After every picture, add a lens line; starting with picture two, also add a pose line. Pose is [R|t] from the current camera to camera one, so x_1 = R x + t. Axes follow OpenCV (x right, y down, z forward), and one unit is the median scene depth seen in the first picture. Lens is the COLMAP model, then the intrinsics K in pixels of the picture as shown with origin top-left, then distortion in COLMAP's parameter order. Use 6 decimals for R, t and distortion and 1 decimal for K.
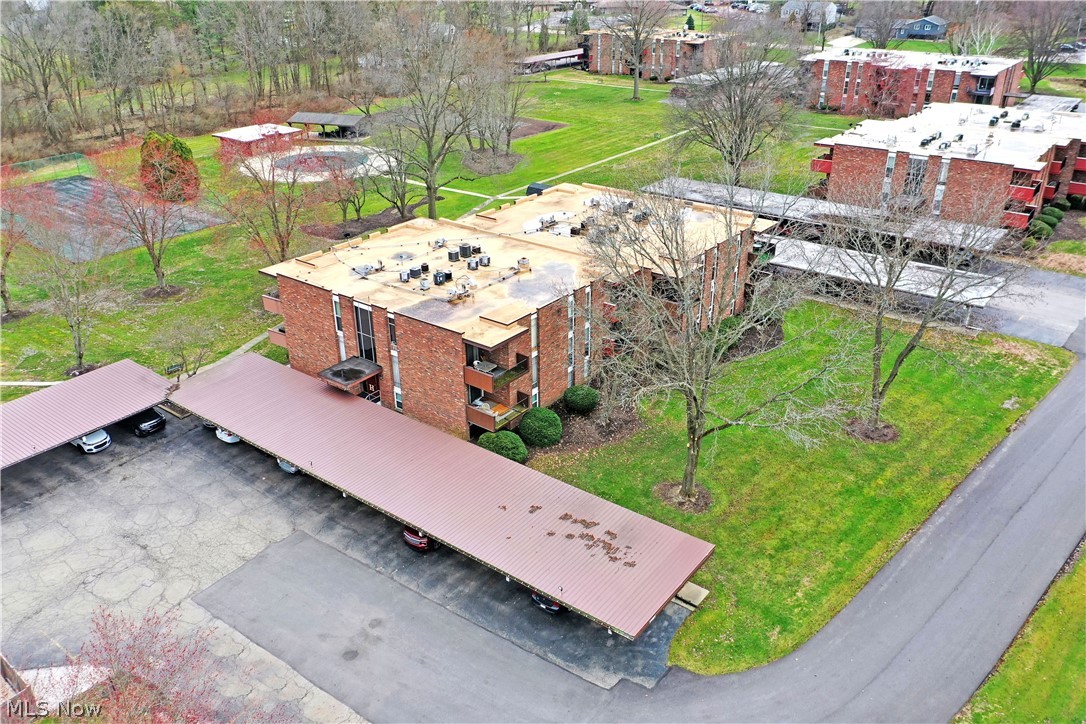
lens RADIAL K [[861.7, 0, 539.1], [0, 861.7, 365.5], [0, 0, 1]] dist [0.021496, -0.012323]
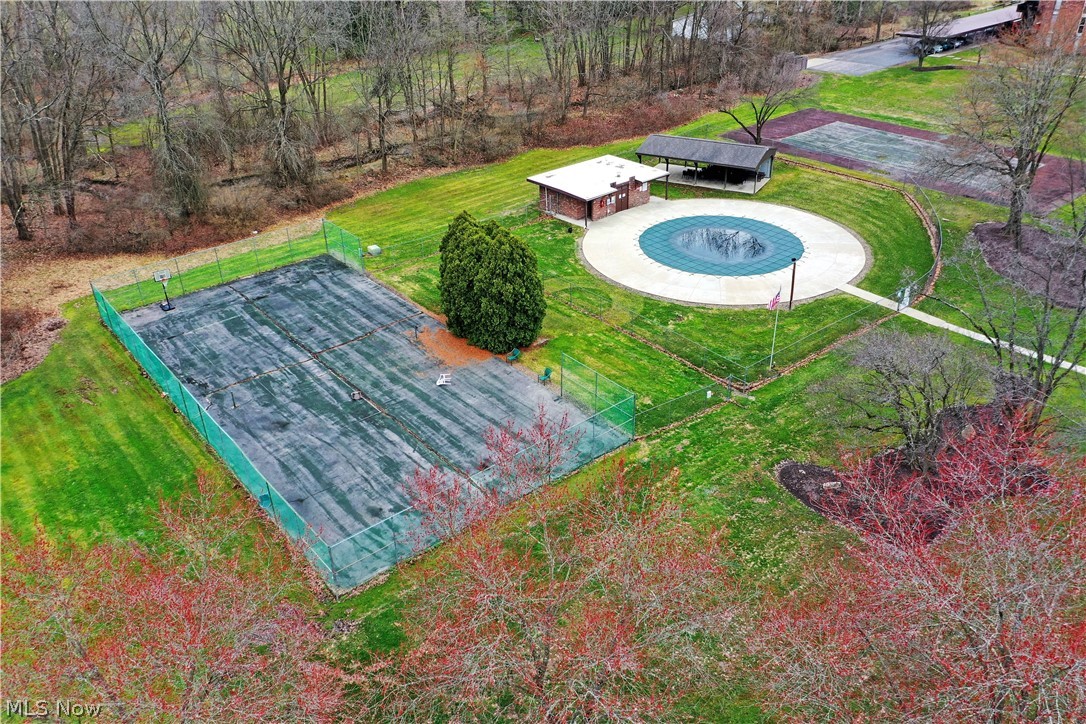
lens RADIAL K [[861.7, 0, 539.1], [0, 861.7, 365.5], [0, 0, 1]] dist [0.021496, -0.012323]
pose [[0.977203, 0.095133, -0.189799, -0.449613], [-0.081655, 0.993633, 0.077627, -0.341631], [0.195976, -0.060360, 0.978749, 0.740875]]
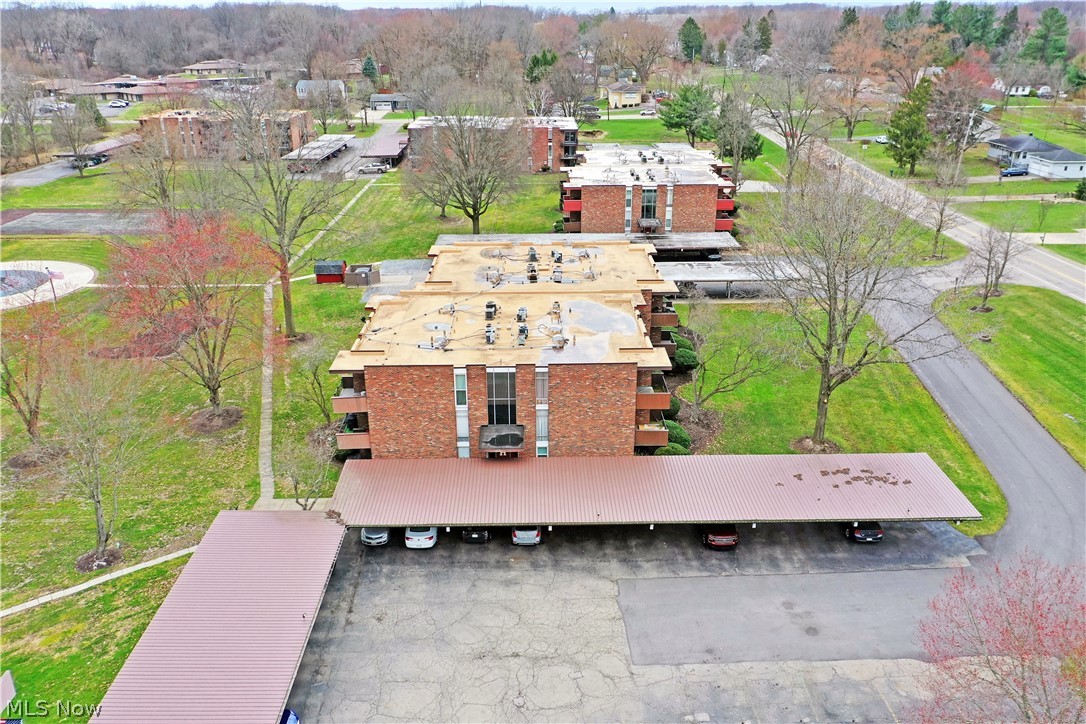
lens RADIAL K [[861.7, 0, 539.1], [0, 861.7, 365.5], [0, 0, 1]] dist [0.021496, -0.012323]
pose [[0.783118, -0.226021, 0.579345, -0.589773], [0.273610, 0.961825, 0.005392, -0.053056], [-0.558448, 0.154292, 0.815064, 0.132344]]
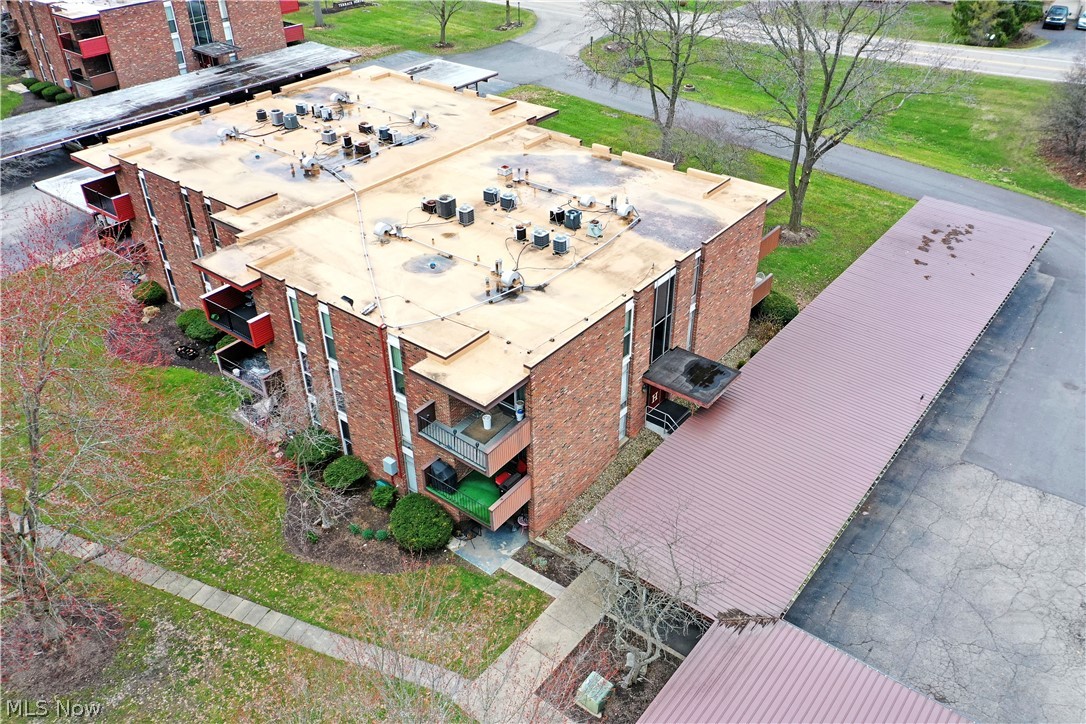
lens RADIAL K [[861.7, 0, 539.1], [0, 861.7, 365.5], [0, 0, 1]] dist [0.021496, -0.012323]
pose [[0.012769, -0.555586, 0.831361, -0.604385], [0.450234, 0.745571, 0.491338, -0.295052], [-0.892819, 0.368033, 0.259664, 0.748260]]
